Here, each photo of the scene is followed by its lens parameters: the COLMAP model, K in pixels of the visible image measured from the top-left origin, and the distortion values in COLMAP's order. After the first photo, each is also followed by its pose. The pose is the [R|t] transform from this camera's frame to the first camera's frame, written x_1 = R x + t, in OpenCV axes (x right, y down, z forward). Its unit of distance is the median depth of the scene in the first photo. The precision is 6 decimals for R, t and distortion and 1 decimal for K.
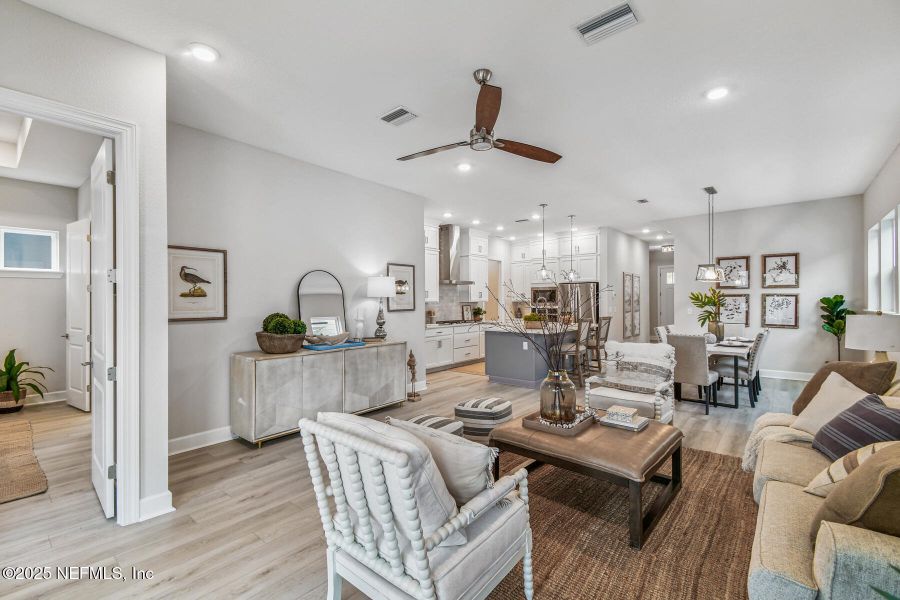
lens RADIAL K [[393.8, 0, 444.8], [0, 393.8, 301.8], [0, 0, 1]] dist [0.038181, -0.021511]
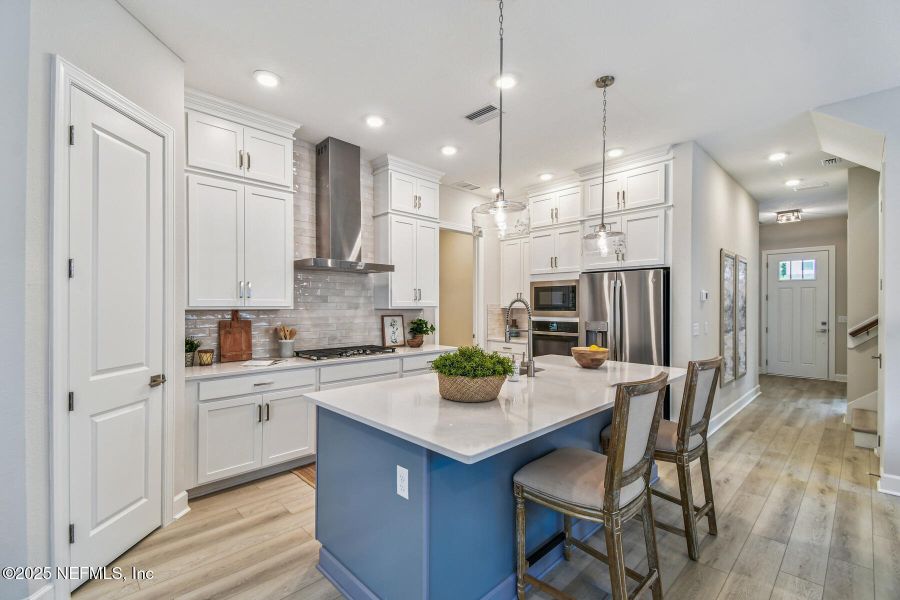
lens RADIAL K [[393.8, 0, 444.8], [0, 393.8, 301.8], [0, 0, 1]] dist [0.038181, -0.021511]
pose [[0.994575, 0.007597, -0.103740, 0.180291], [-0.008816, 0.999897, -0.011304, -0.002724], [0.103643, 0.012158, 0.994540, 0.520021]]
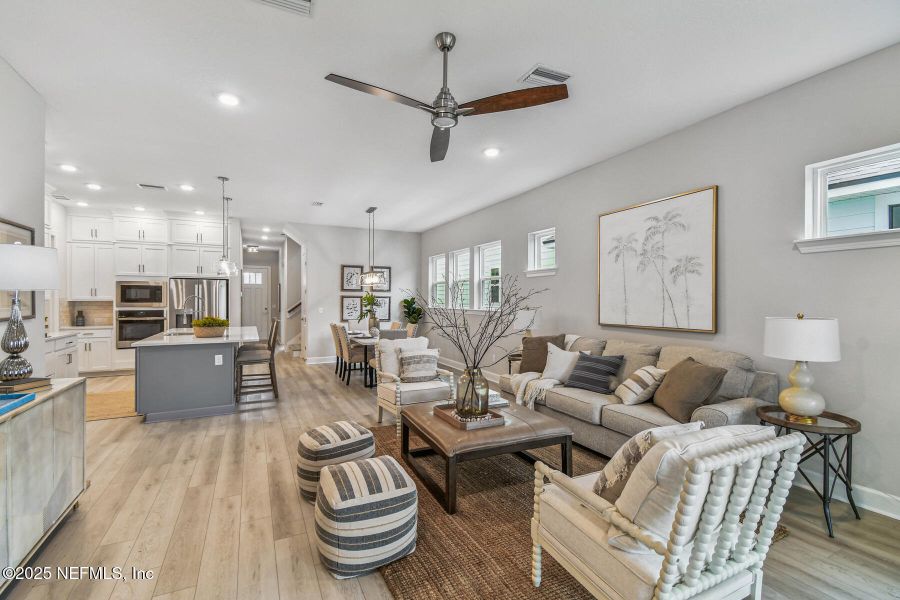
lens RADIAL K [[393.8, 0, 444.8], [0, 393.8, 301.8], [0, 0, 1]] dist [0.038181, -0.021511]
pose [[0.396335, 0.001369, 0.918105, -0.226750], [-0.001901, 0.999998, -0.000671, 0.000061], [-0.918104, -0.001480, 0.396337, 0.210584]]
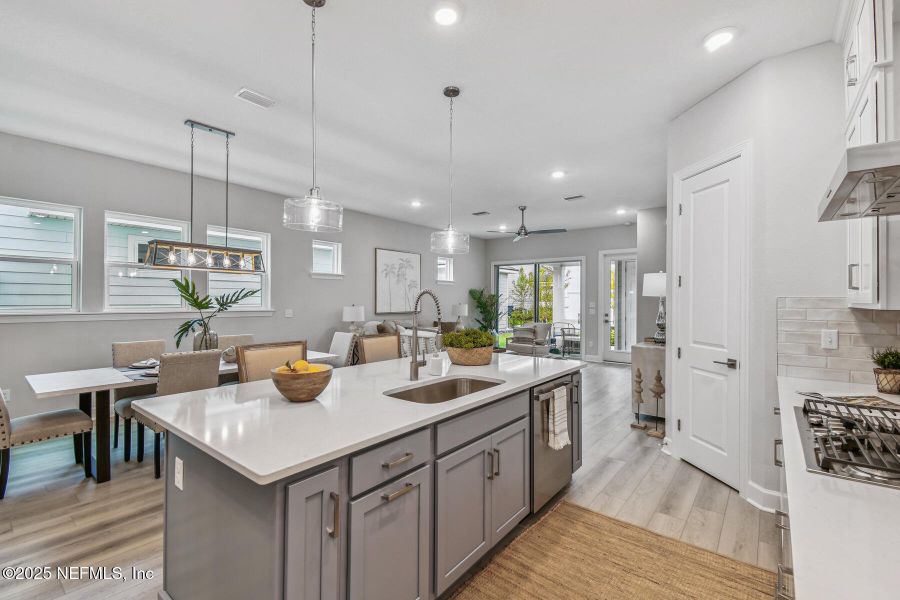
lens RADIAL K [[393.8, 0, 444.8], [0, 393.8, 301.8], [0, 0, 1]] dist [0.038181, -0.021511]
pose [[-0.999705, -0.000221, -0.024278, 0.200186], [-0.000422, 0.999966, 0.008241, -0.003641], [0.024276, 0.008249, -0.999671, 1.095149]]
